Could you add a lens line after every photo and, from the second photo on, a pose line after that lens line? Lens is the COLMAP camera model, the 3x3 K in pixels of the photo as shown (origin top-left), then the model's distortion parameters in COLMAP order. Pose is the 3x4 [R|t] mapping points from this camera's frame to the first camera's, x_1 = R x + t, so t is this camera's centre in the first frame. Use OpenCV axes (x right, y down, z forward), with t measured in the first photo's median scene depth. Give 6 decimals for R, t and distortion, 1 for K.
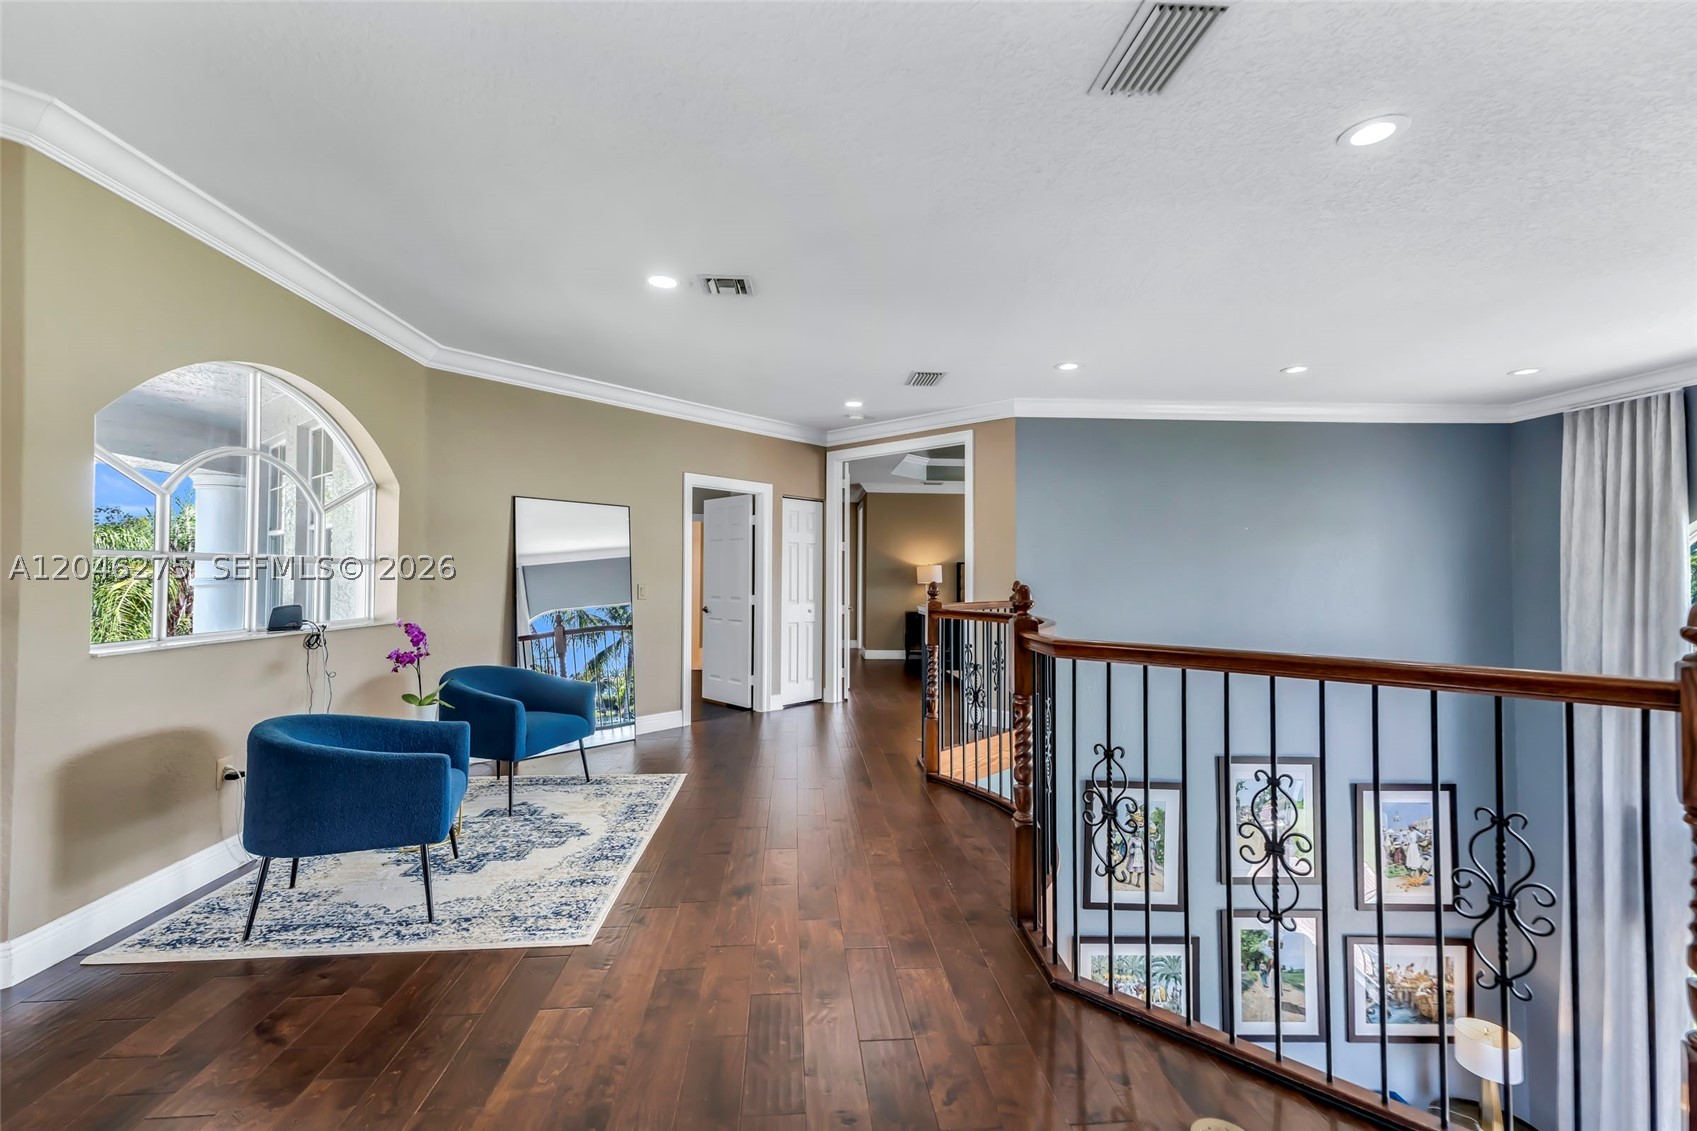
lens RADIAL K [[789.0, 0, 859.8], [0, 789.0, 570.6], [0, 0, 1]] dist [0.038295, -0.000486]
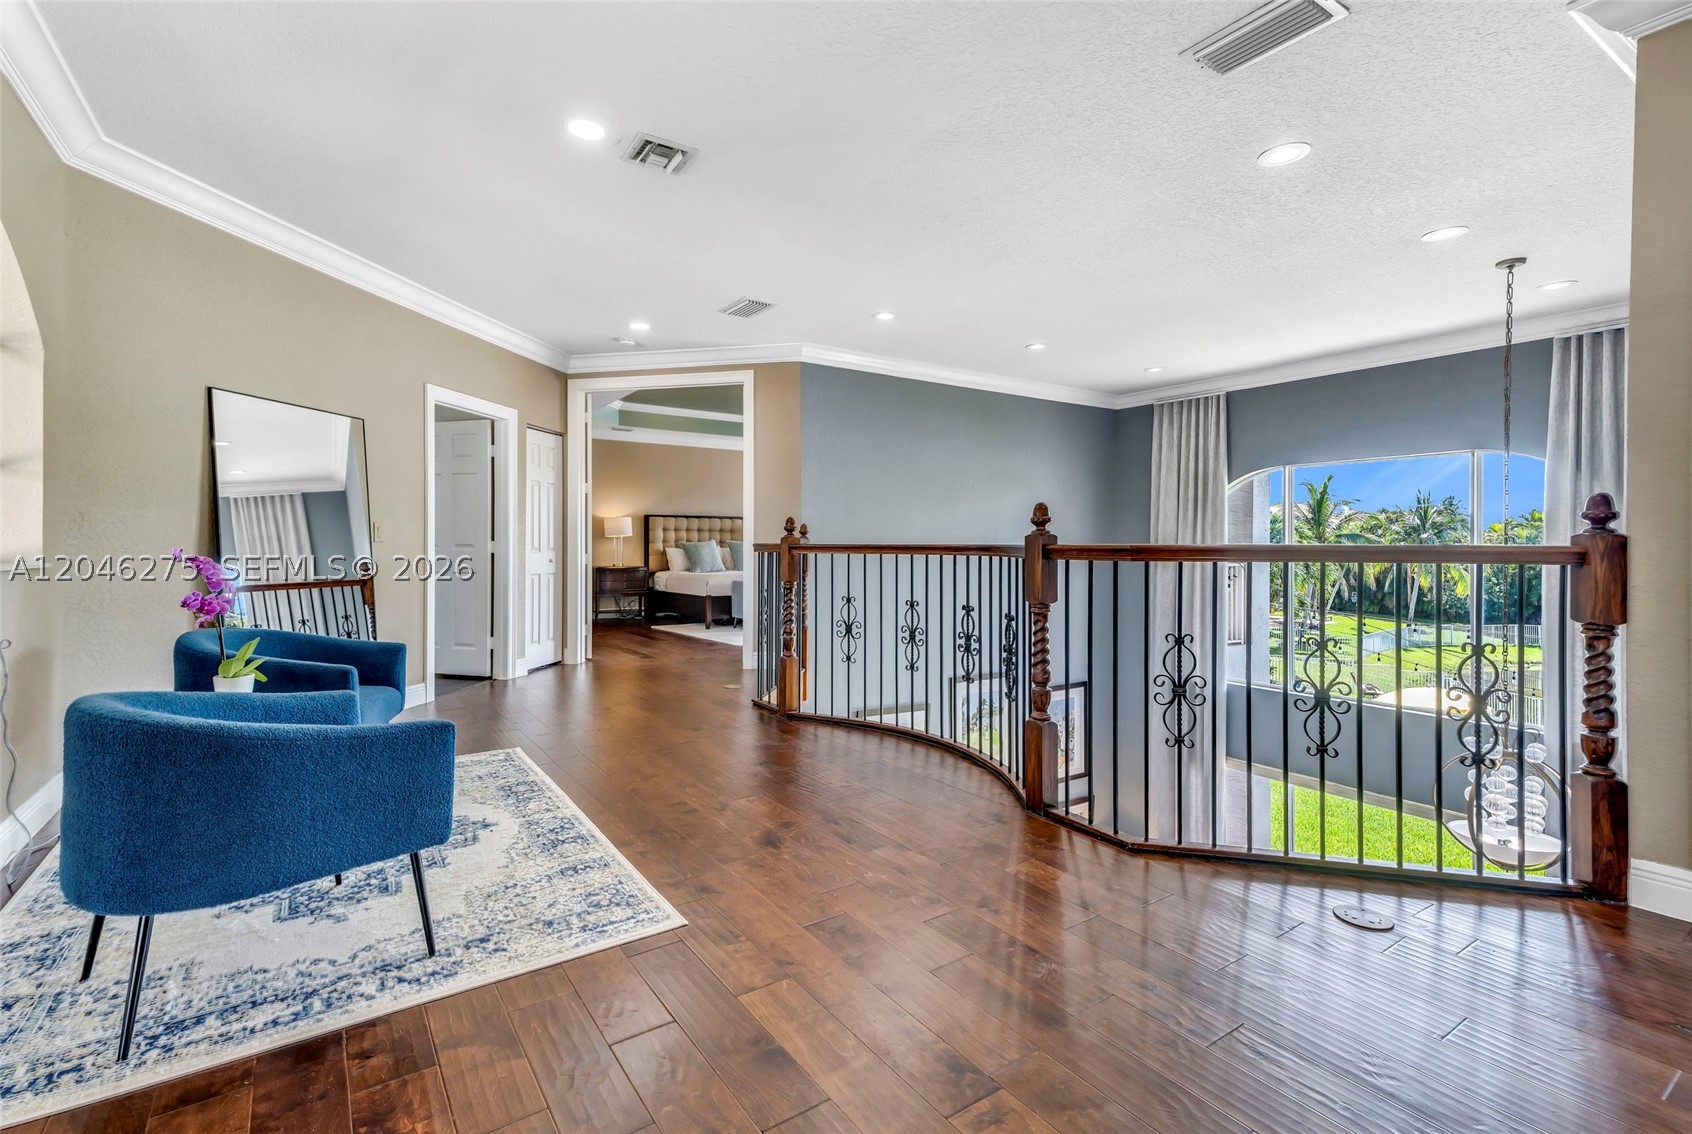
lens RADIAL K [[786.7, 0, 855.0], [0, 786.7, 555.7], [0, 0, 1]] dist [0.038295, -0.000486]
pose [[0.864265, -0.012197, 0.502889, -0.401826], [0.000145, 0.999712, 0.023998, 0.046968], [-0.503037, -0.020668, 0.864018, 0.144920]]
